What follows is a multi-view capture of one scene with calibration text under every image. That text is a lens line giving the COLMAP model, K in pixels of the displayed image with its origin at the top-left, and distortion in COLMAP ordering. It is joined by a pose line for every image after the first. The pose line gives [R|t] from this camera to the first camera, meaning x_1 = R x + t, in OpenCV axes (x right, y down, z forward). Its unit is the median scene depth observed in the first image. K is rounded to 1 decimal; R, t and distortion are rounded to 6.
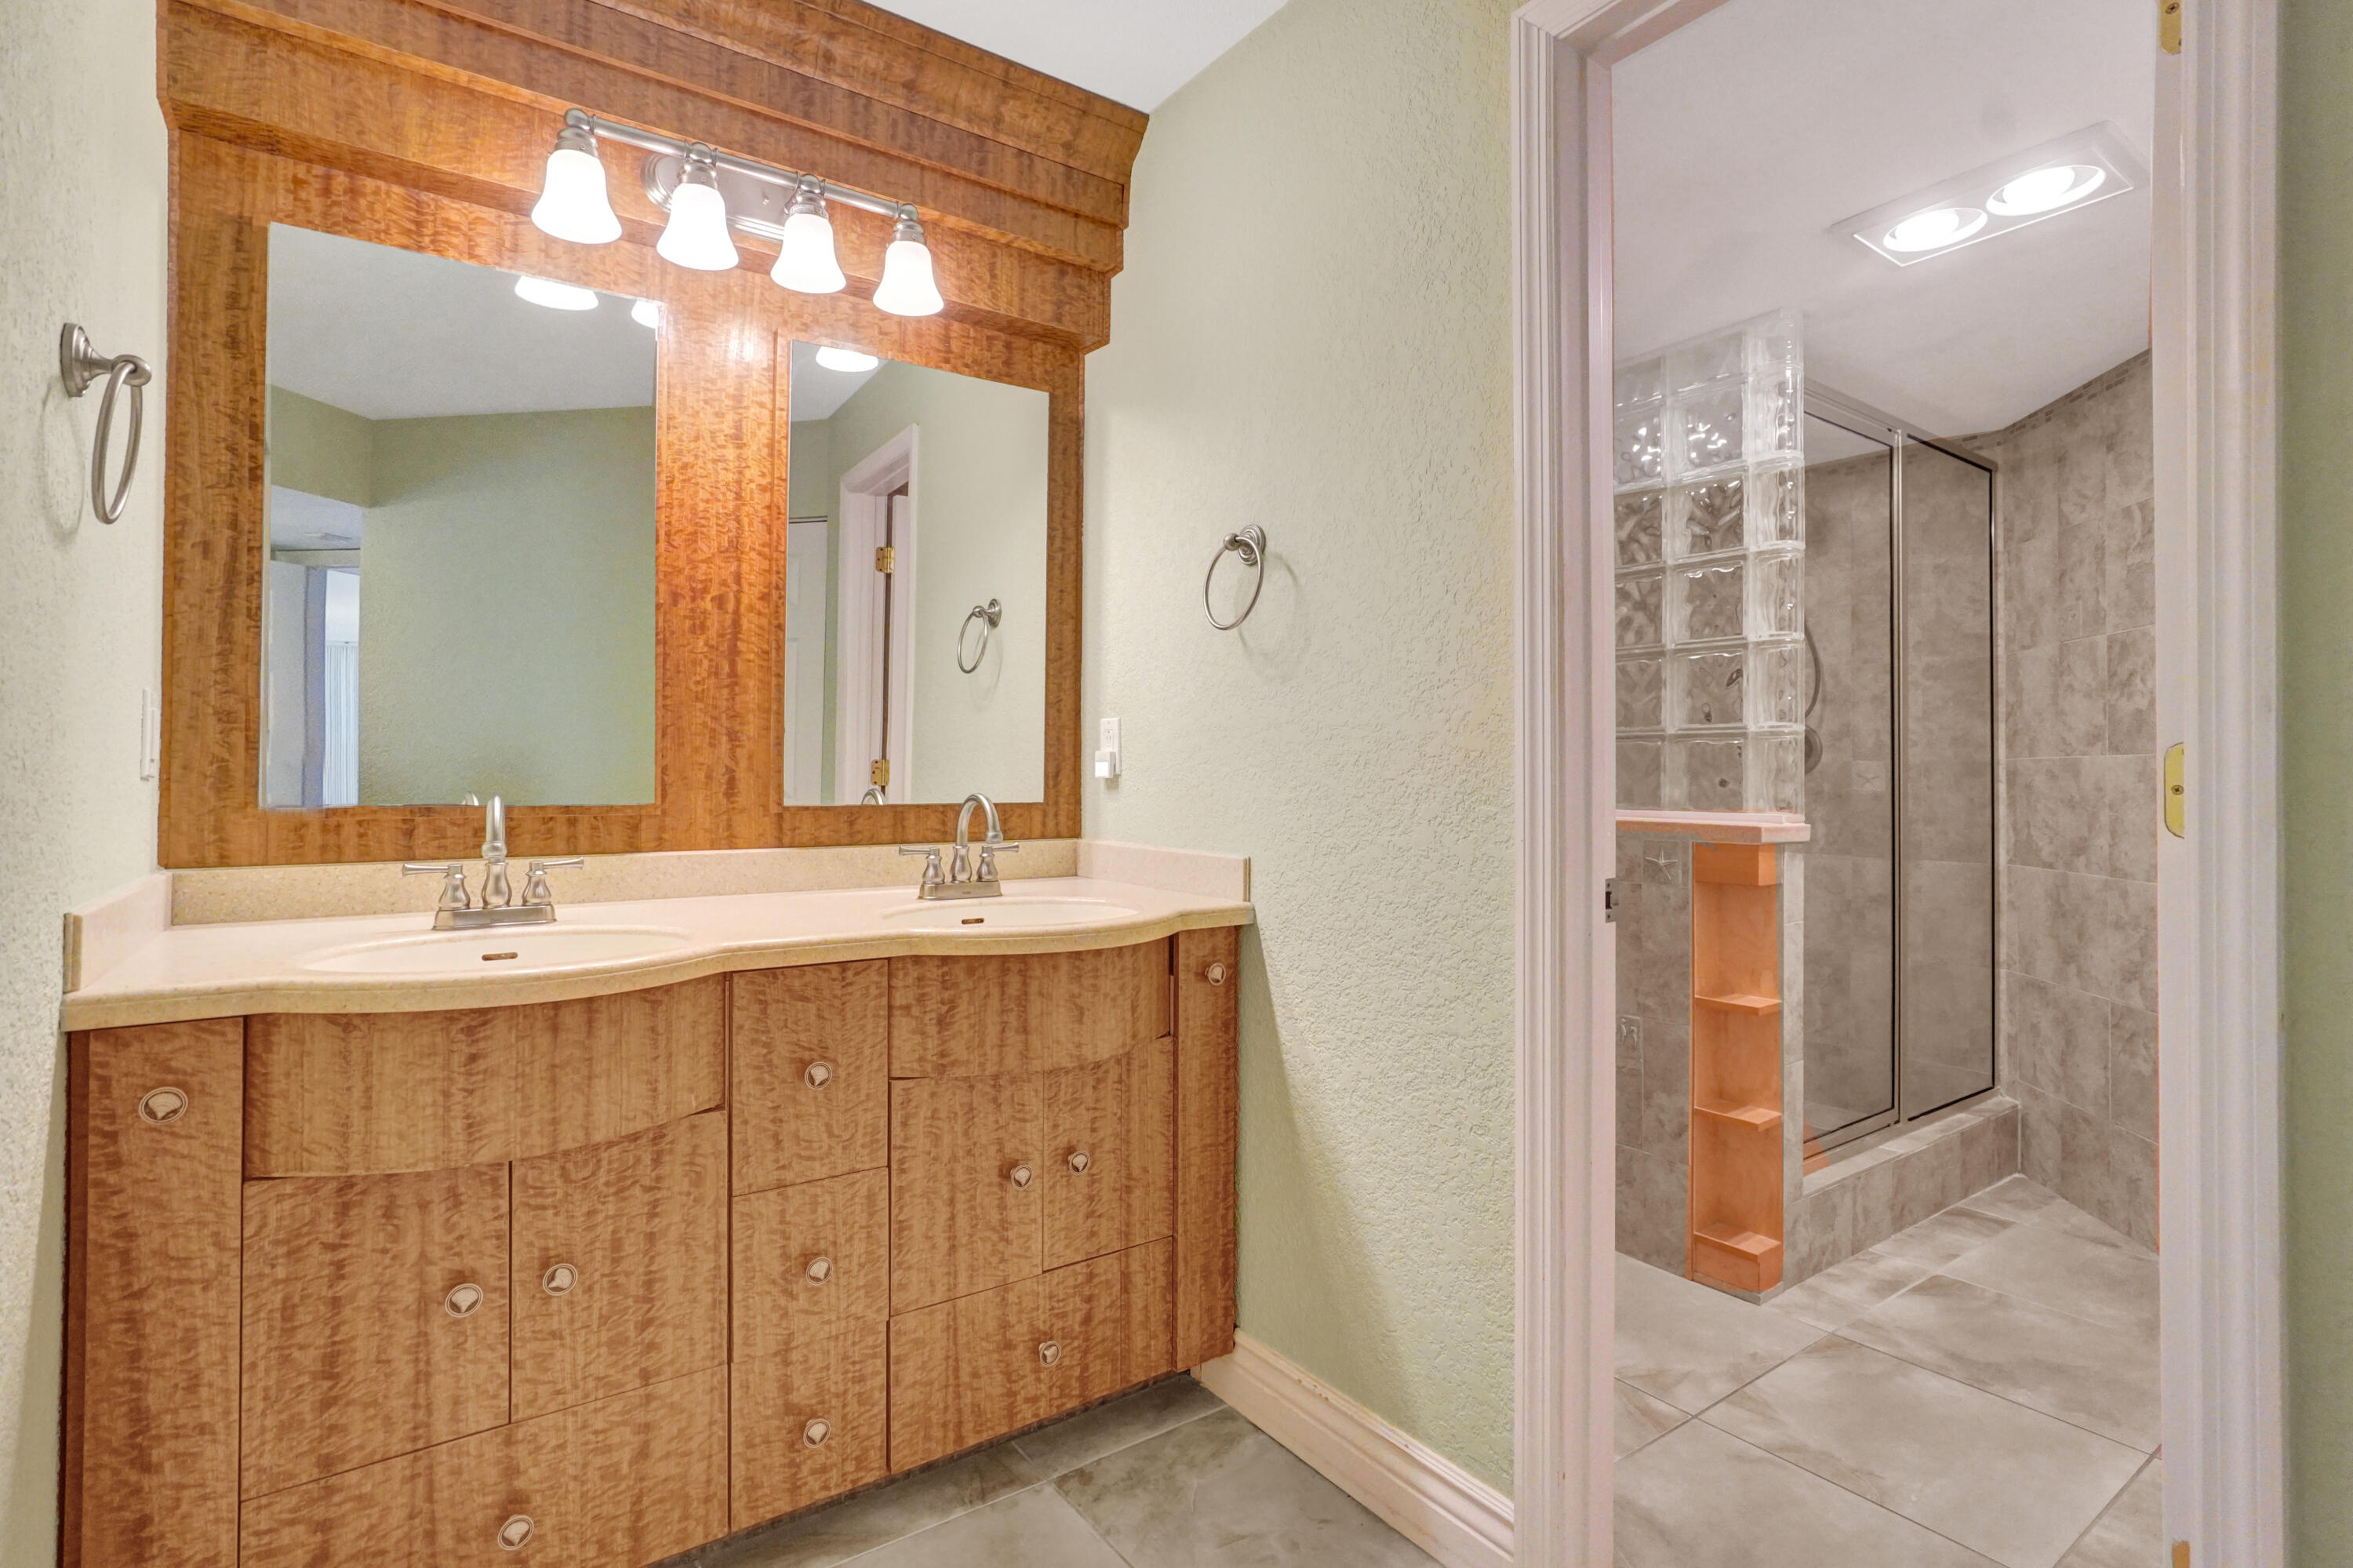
lens RADIAL K [[1126.6, 0, 1185.9], [0, 1126.6, 762.2], [0, 0, 1]] dist [-0.021844, 0.013135]
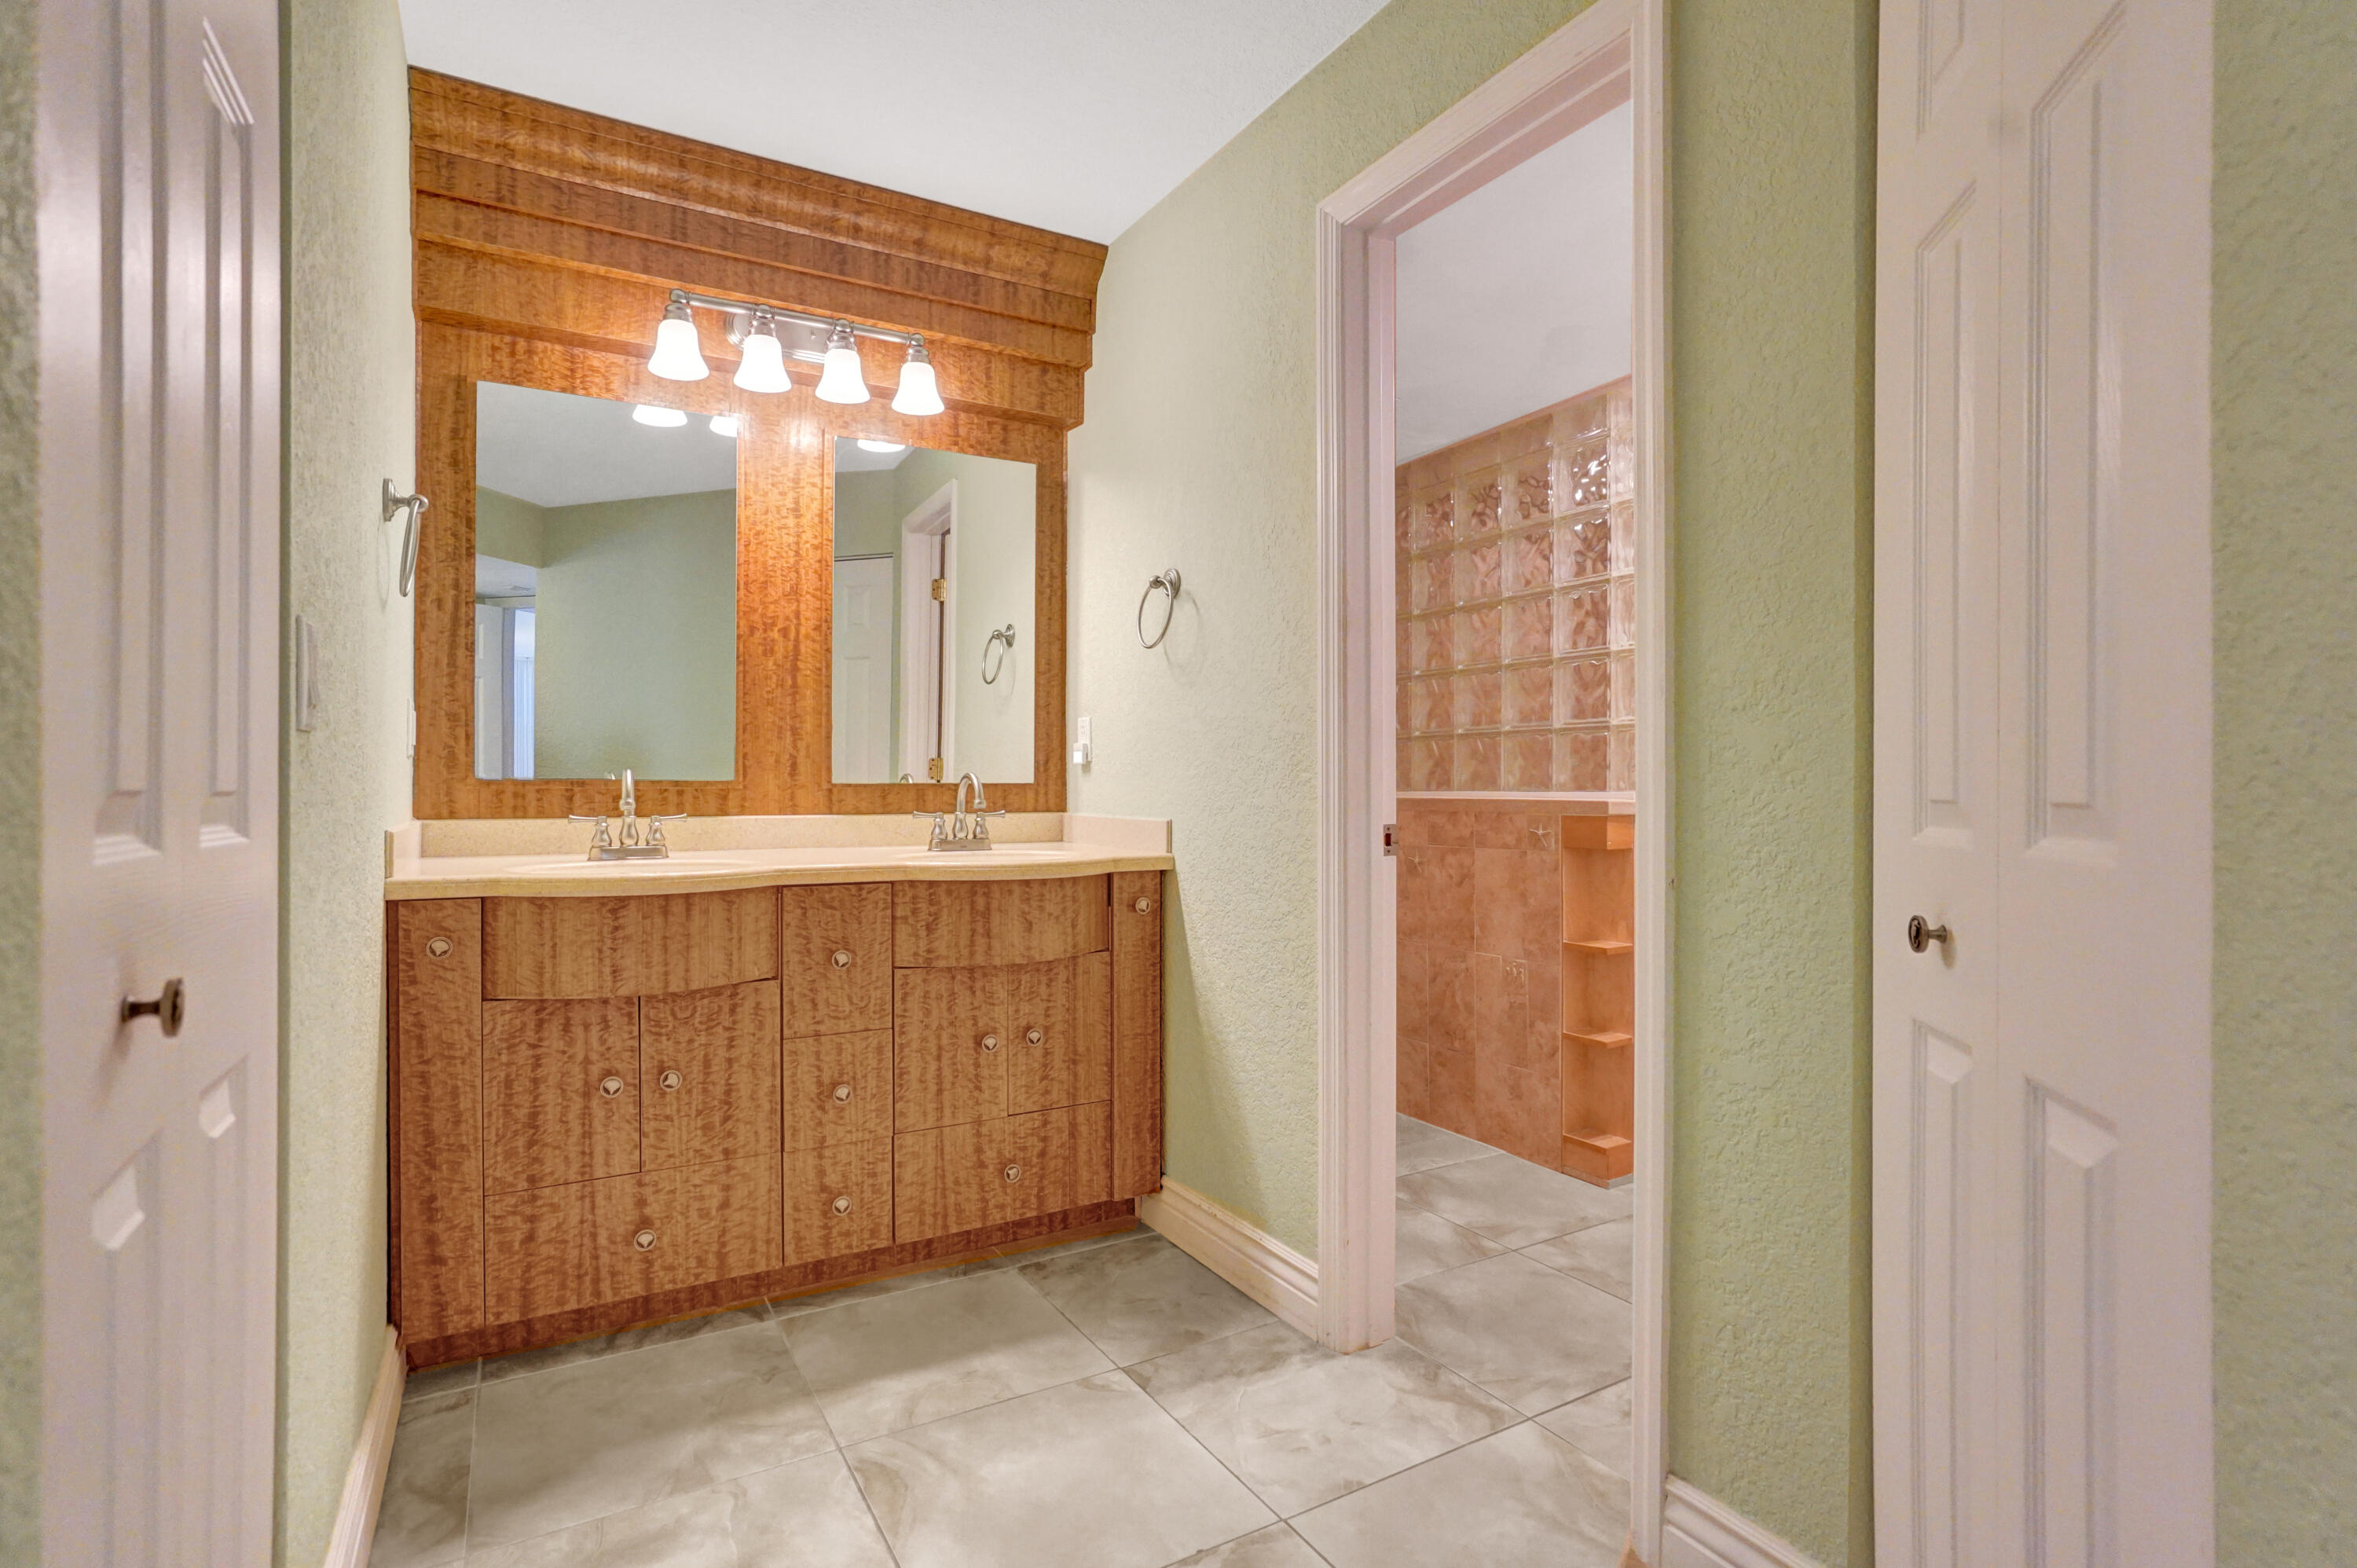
lens RADIAL K [[1128.4, 0, 1192.6], [0, 1128.4, 787.7], [0, 0, 1]] dist [-0.021844, 0.013135]
pose [[0.996431, -0.002539, -0.084378, 0.221266], [0.003533, 0.999926, 0.011630, 0.035914], [0.084342, -0.011887, 0.996366, -0.365616]]
